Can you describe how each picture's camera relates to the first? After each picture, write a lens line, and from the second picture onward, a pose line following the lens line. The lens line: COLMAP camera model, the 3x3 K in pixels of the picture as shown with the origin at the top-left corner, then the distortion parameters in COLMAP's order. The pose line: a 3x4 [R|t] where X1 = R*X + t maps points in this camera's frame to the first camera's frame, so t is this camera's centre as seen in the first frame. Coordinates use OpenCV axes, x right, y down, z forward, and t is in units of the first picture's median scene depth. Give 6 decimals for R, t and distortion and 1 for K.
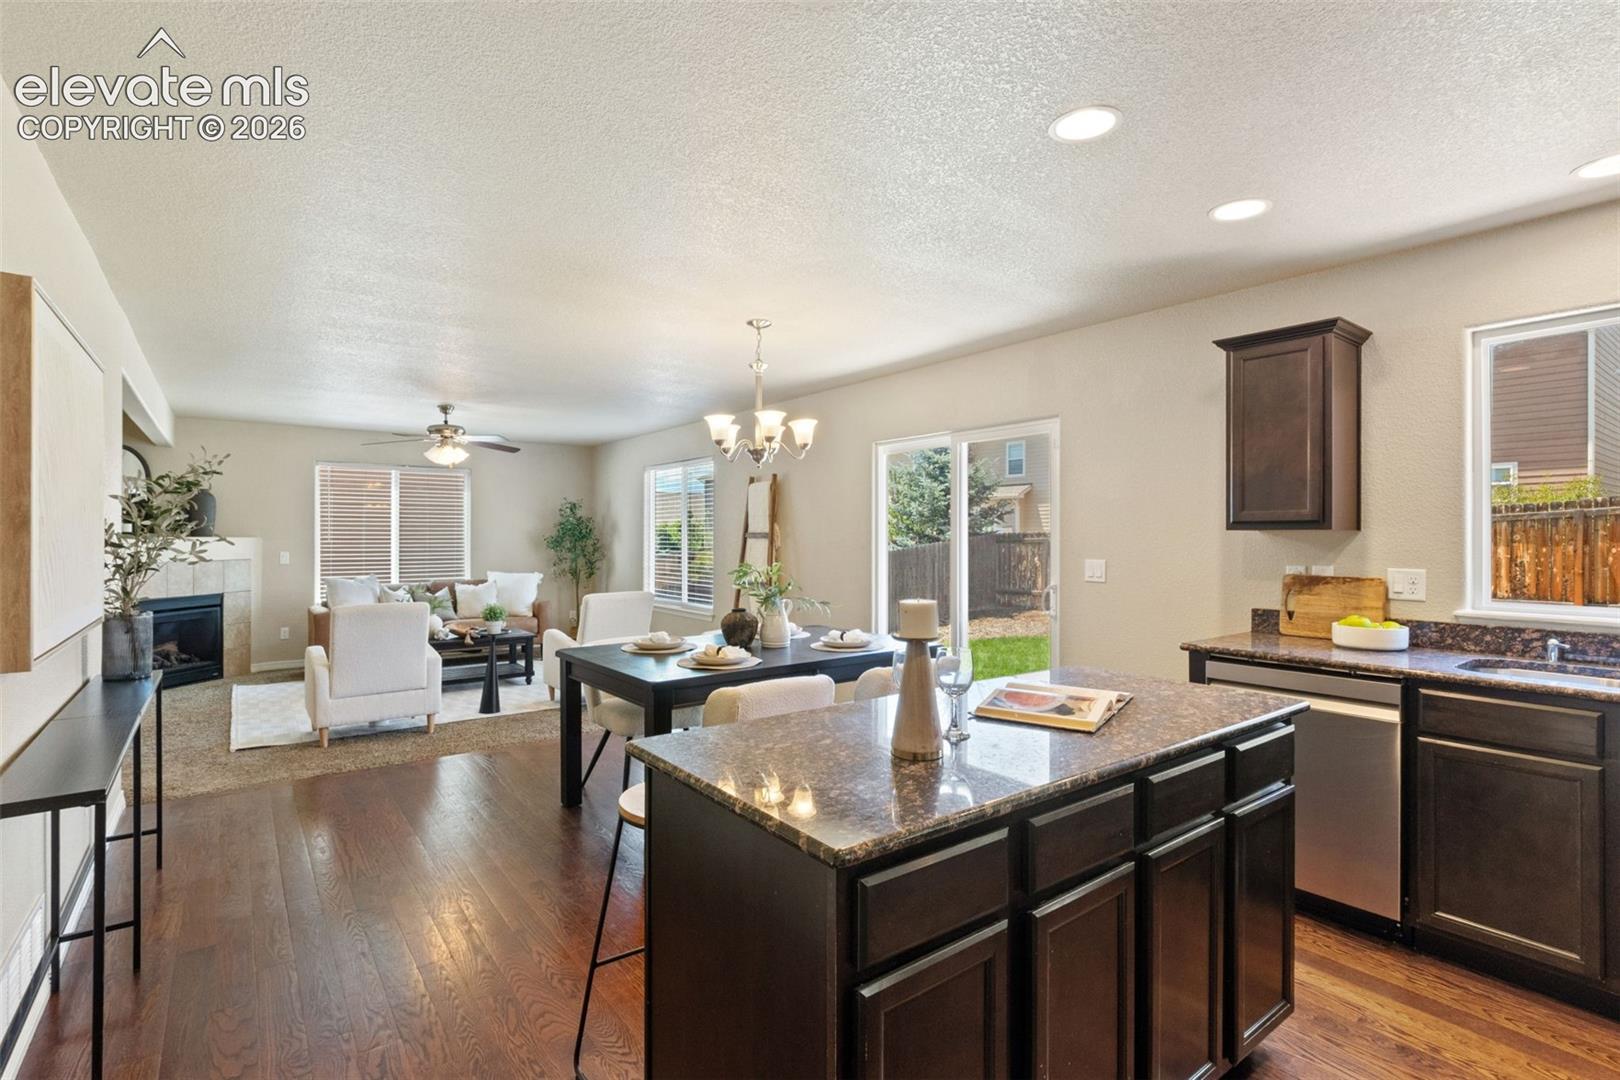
lens RADIAL K [[751.5, 0, 787.7], [0, 751.5, 535.5], [0, 0, 1]] dist [-0.001130, -0.003836]
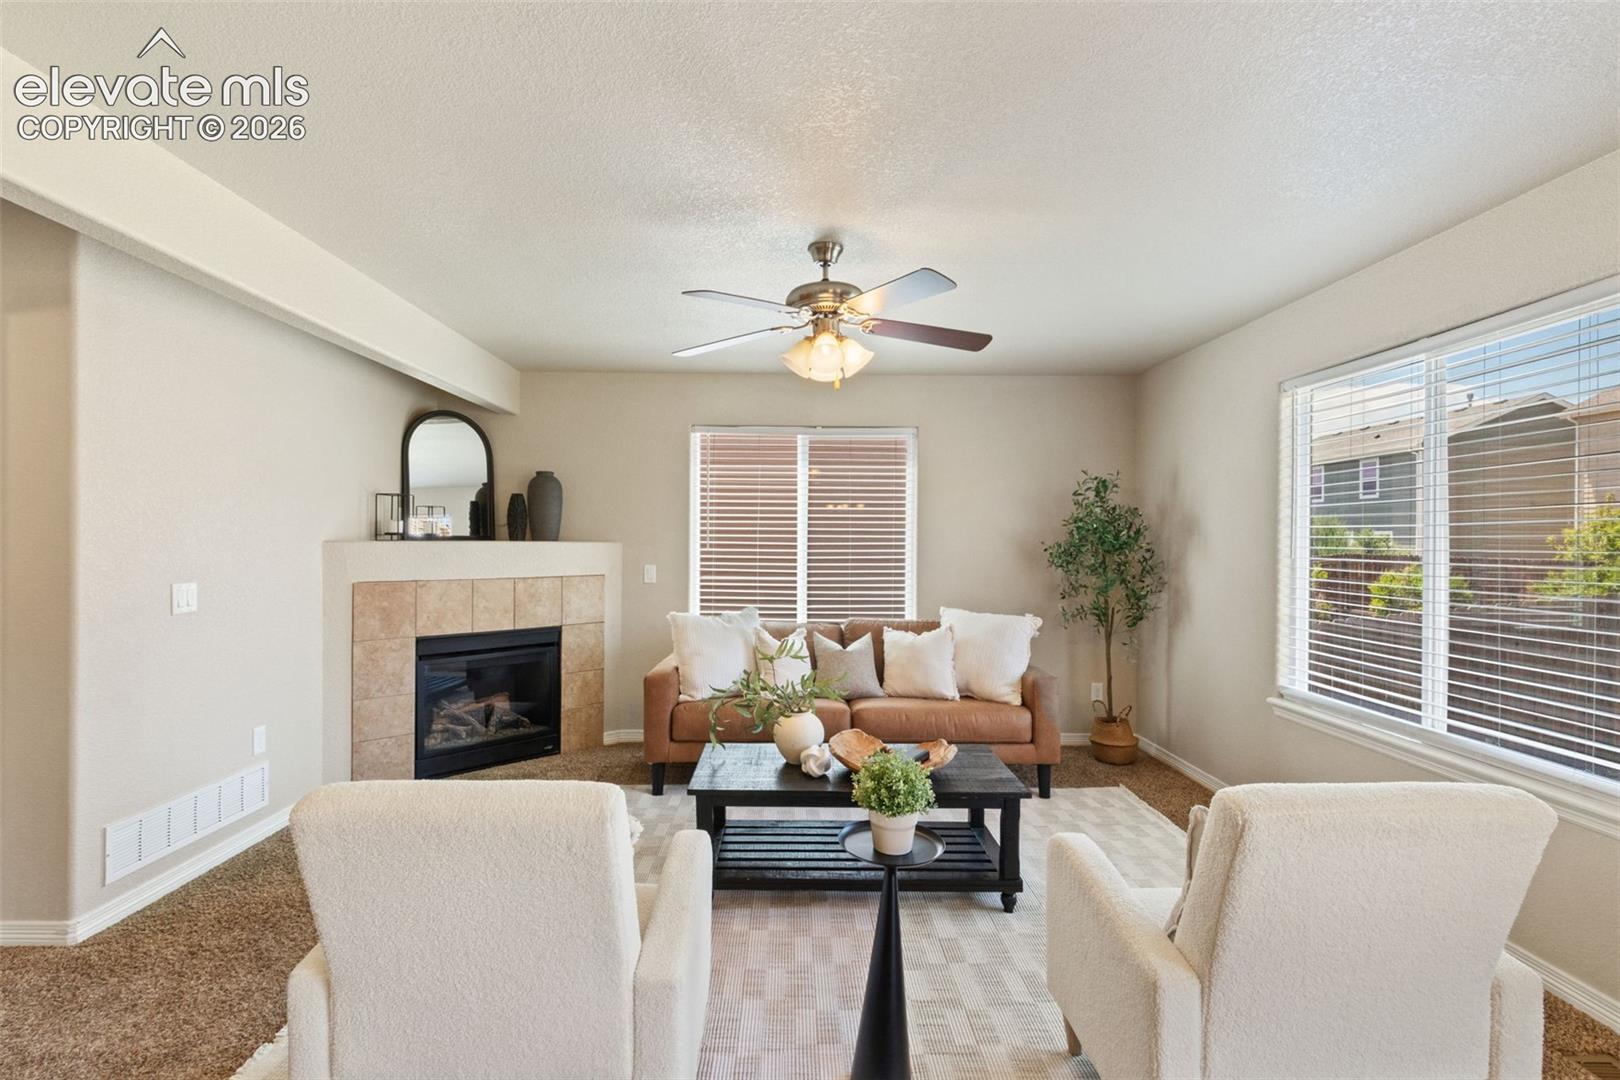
lens RADIAL K [[751.5, 0, 789.7], [0, 751.5, 542.2], [0, 0, 1]] dist [-0.001130, -0.003836]
pose [[0.805824, 0.006078, -0.592123, -0.219834], [-0.006107, 0.999979, 0.001953, -0.000054], [0.592123, 0.002043, 0.805845, 0.659348]]
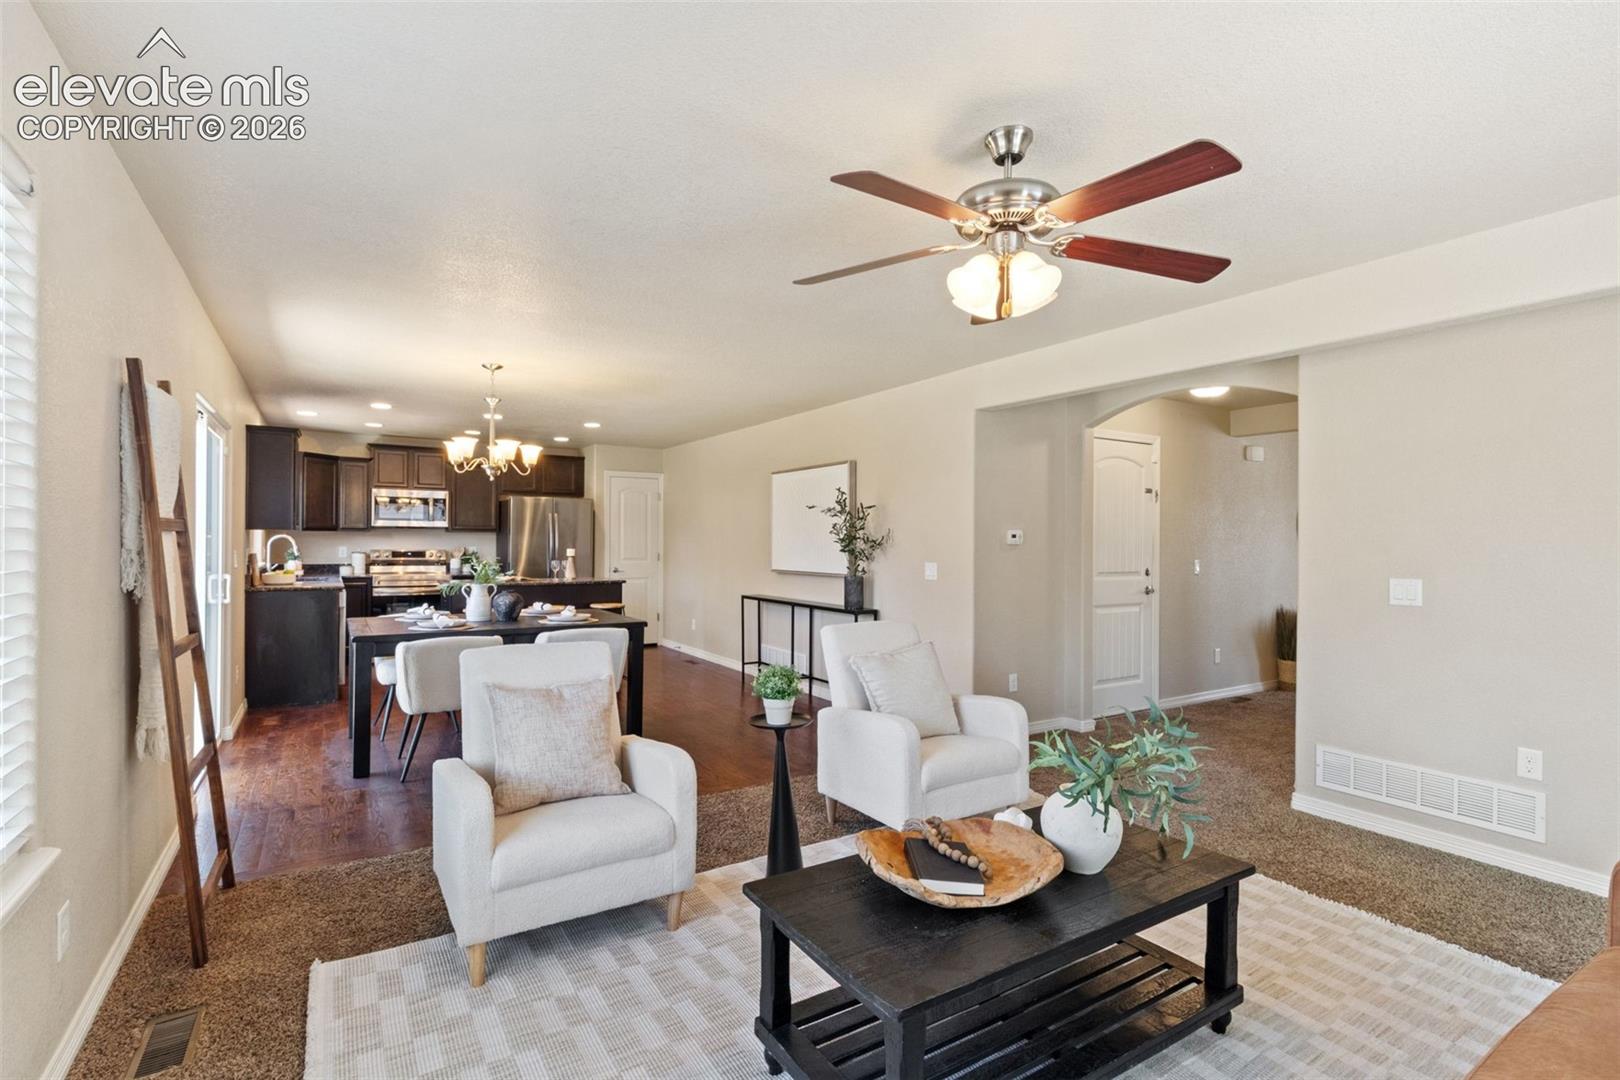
lens RADIAL K [[751.5, 0, 786.1], [0, 751.5, 536.0], [0, 0, 1]] dist [-0.001130, -0.003836]
pose [[-0.996368, -0.007951, 0.084781, -0.402709], [-0.008627, 0.999934, -0.007606, 0.005550], [-0.084715, -0.008310, -0.996371, 1.390754]]
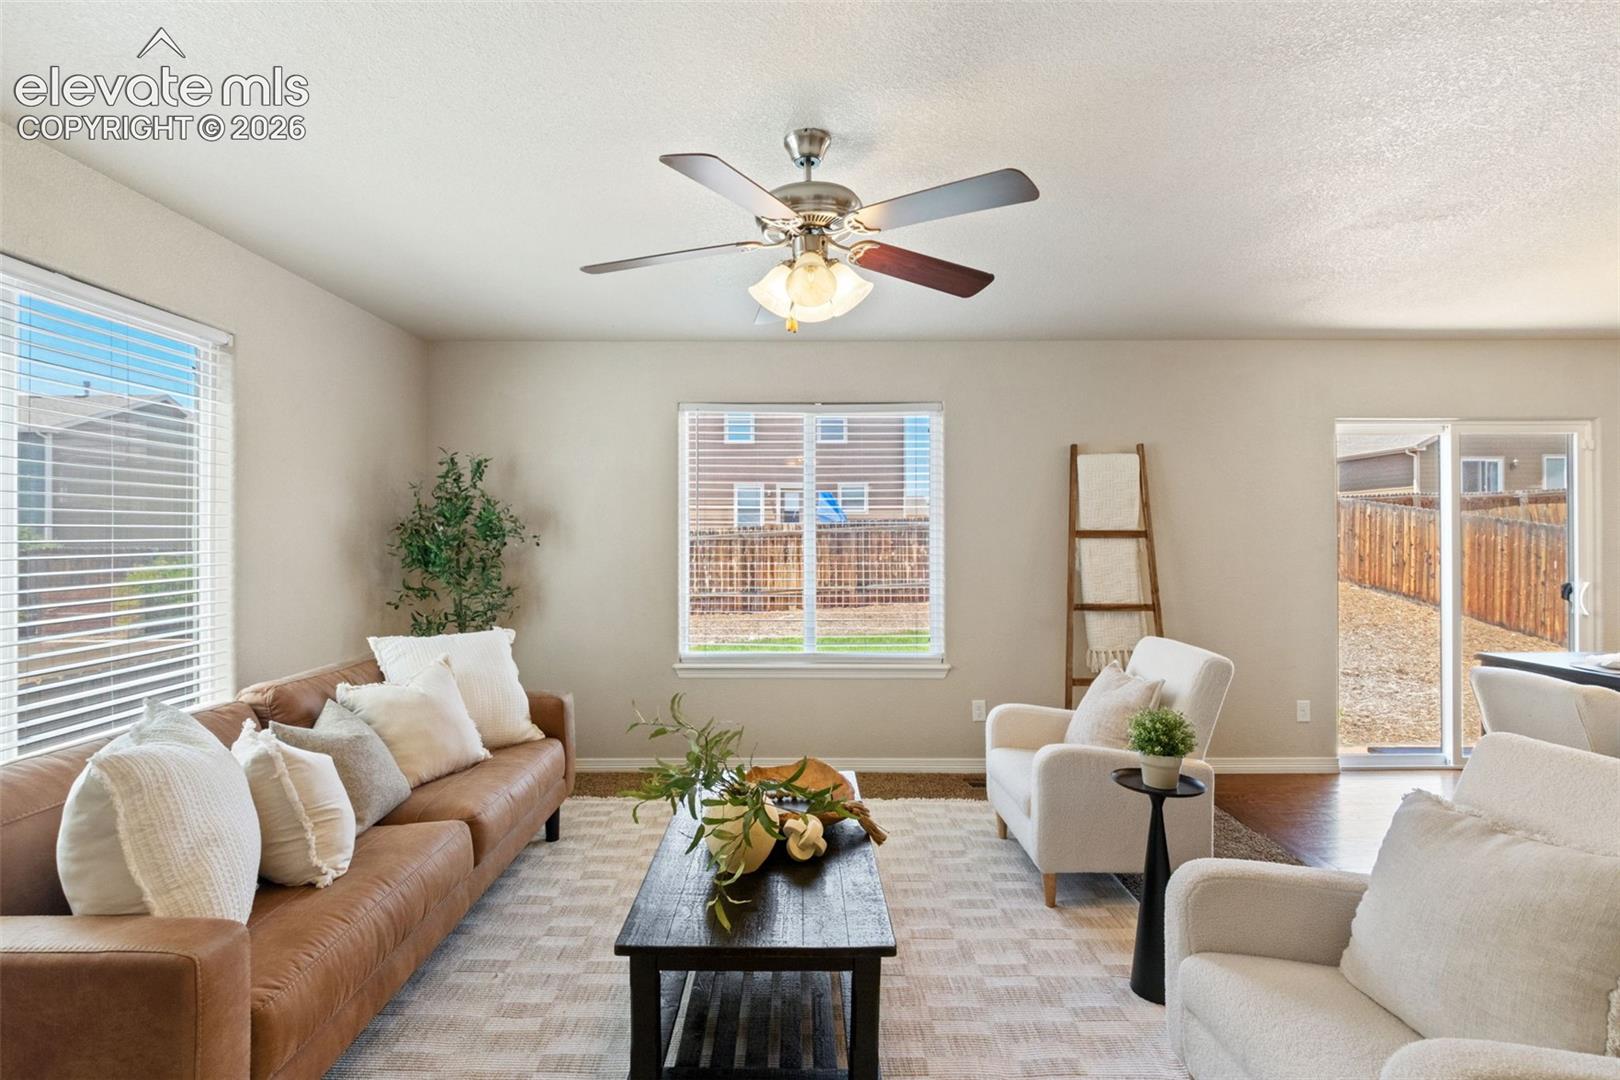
lens RADIAL K [[751.5, 0, 797.4], [0, 751.5, 534.3], [0, 0, 1]] dist [-0.001130, -0.003836]
pose [[0.599055, 0.000616, 0.800708, -0.748691], [0.001256, 0.999998, -0.001710, 0.000464], [-0.800707, 0.002030, 0.599053, 0.841668]]
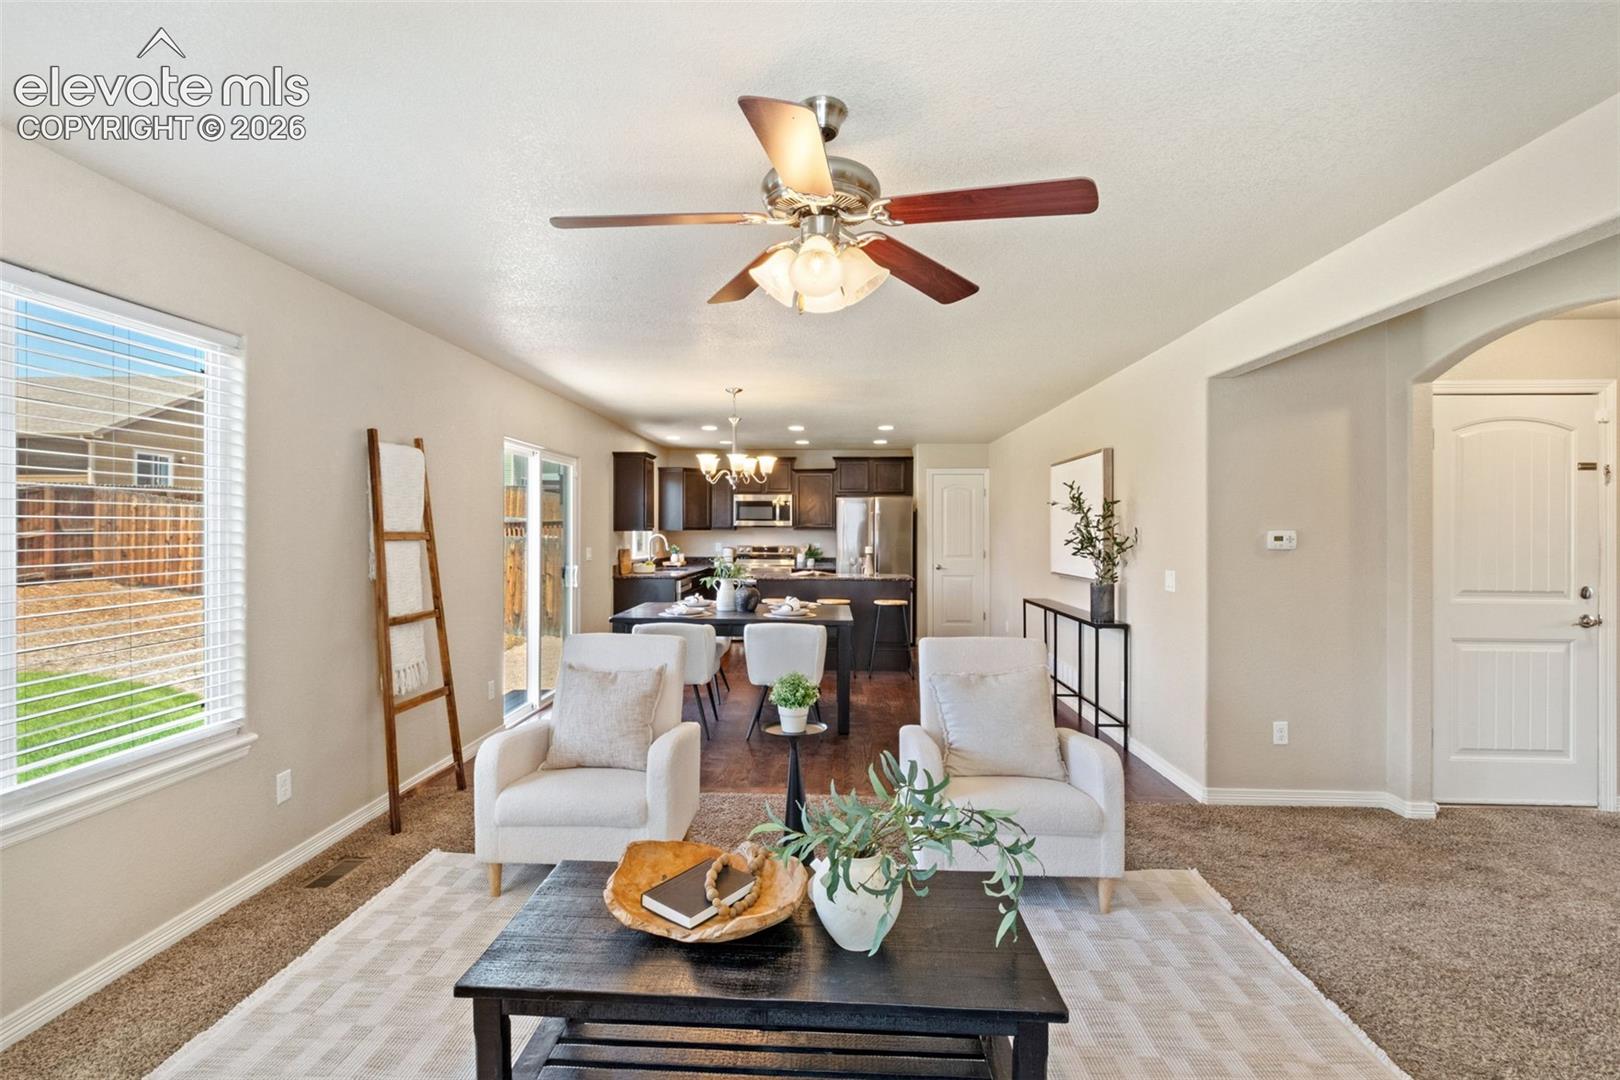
lens RADIAL K [[751.5, 0, 791.0], [0, 751.5, 525.0], [0, 0, 1]] dist [-0.001130, -0.003836]
pose [[-0.772069, -0.000006, 0.635539, -0.659135], [-0.005478, 0.999963, -0.006645, -0.007148], [-0.635516, -0.008612, -0.772040, 1.287578]]
